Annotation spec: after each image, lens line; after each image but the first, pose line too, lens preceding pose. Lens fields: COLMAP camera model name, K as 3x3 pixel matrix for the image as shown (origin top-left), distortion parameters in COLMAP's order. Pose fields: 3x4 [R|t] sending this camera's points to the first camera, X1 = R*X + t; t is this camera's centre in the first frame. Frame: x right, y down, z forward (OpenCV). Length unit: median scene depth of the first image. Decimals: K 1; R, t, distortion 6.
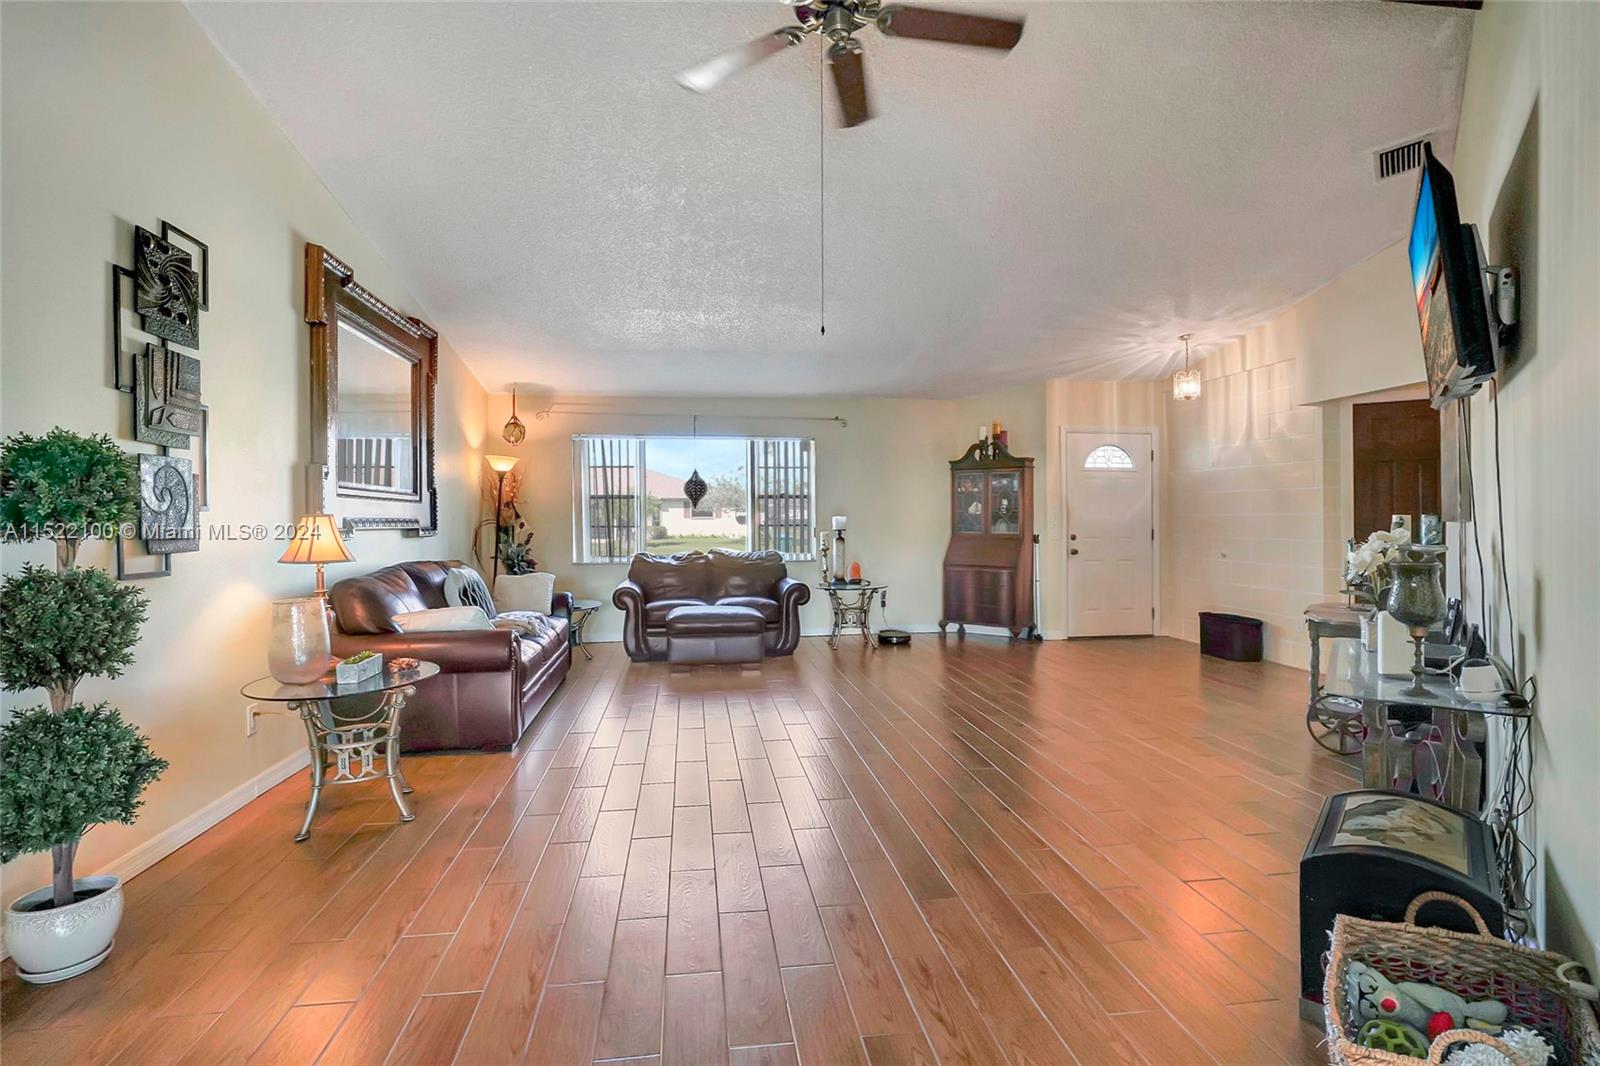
lens RADIAL K [[781.6, 0, 801.1], [0, 781.6, 520.3], [0, 0, 1]] dist [-0.002978, 0.000171]
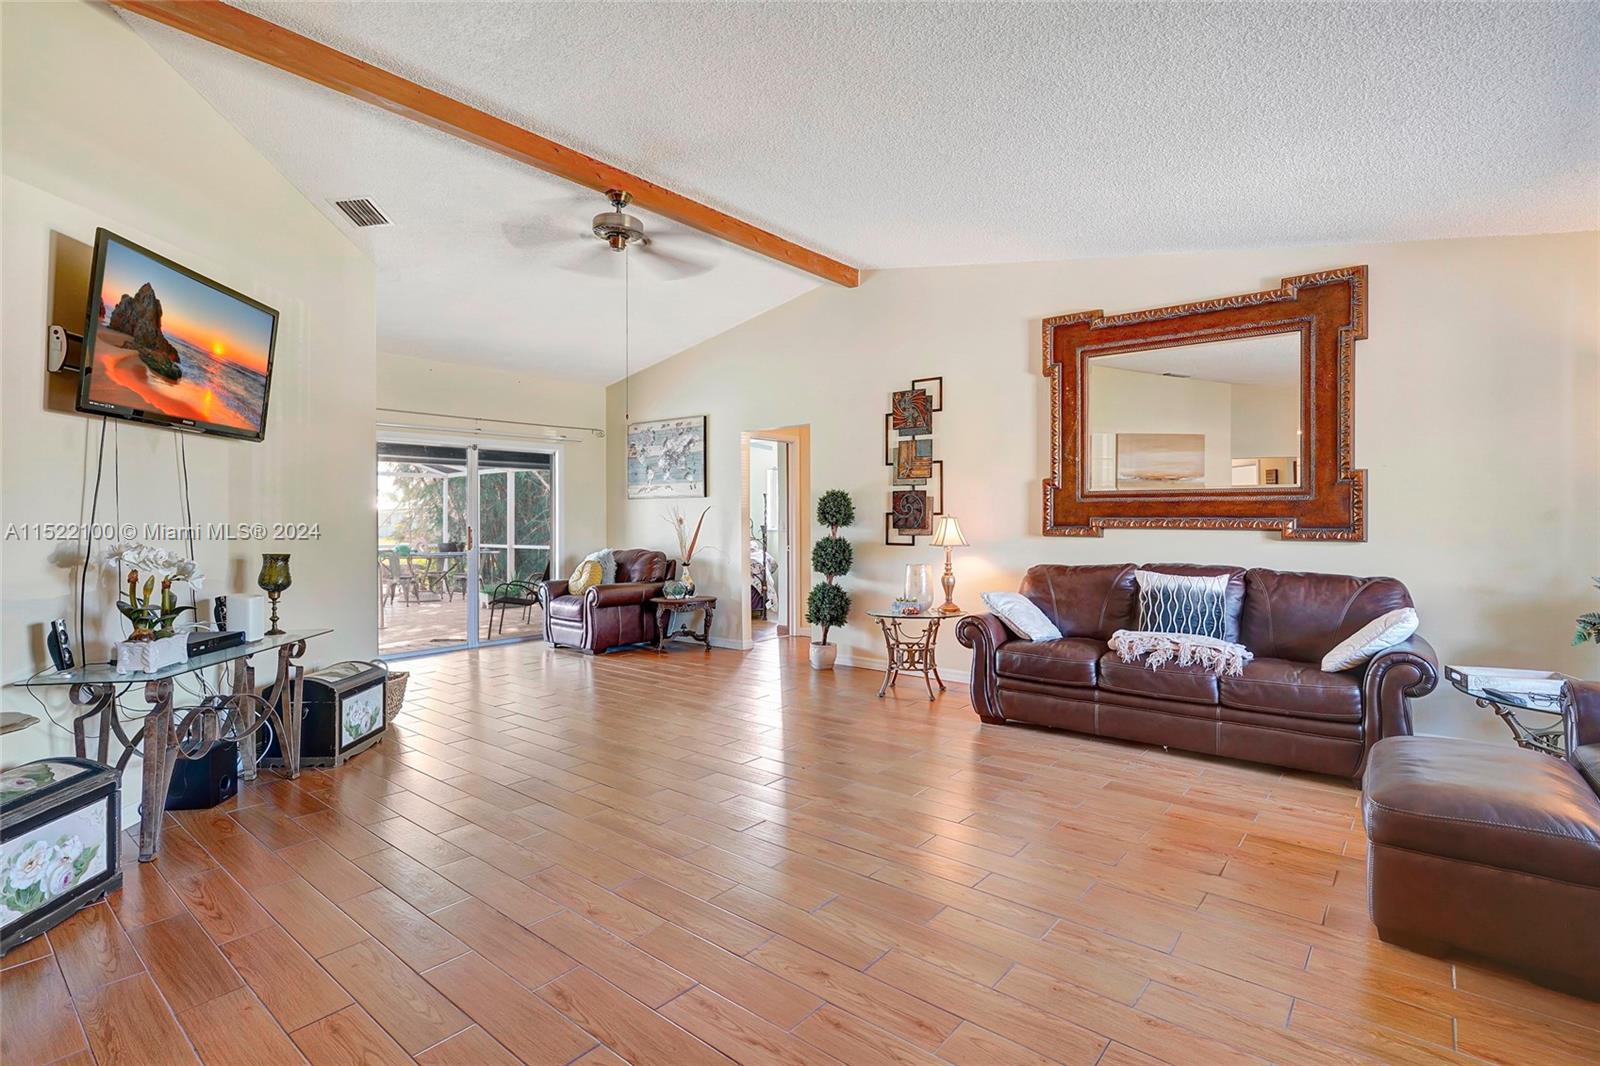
lens RADIAL K [[781.6, 0, 800.5], [0, 781.6, 523.7], [0, 0, 1]] dist [-0.002978, 0.000171]
pose [[-0.748366, 0.002149, -0.663283, 0.827590], [-0.003277, 0.999971, 0.006937, -0.004182], [0.663278, 0.007365, -0.748336, 2.367122]]
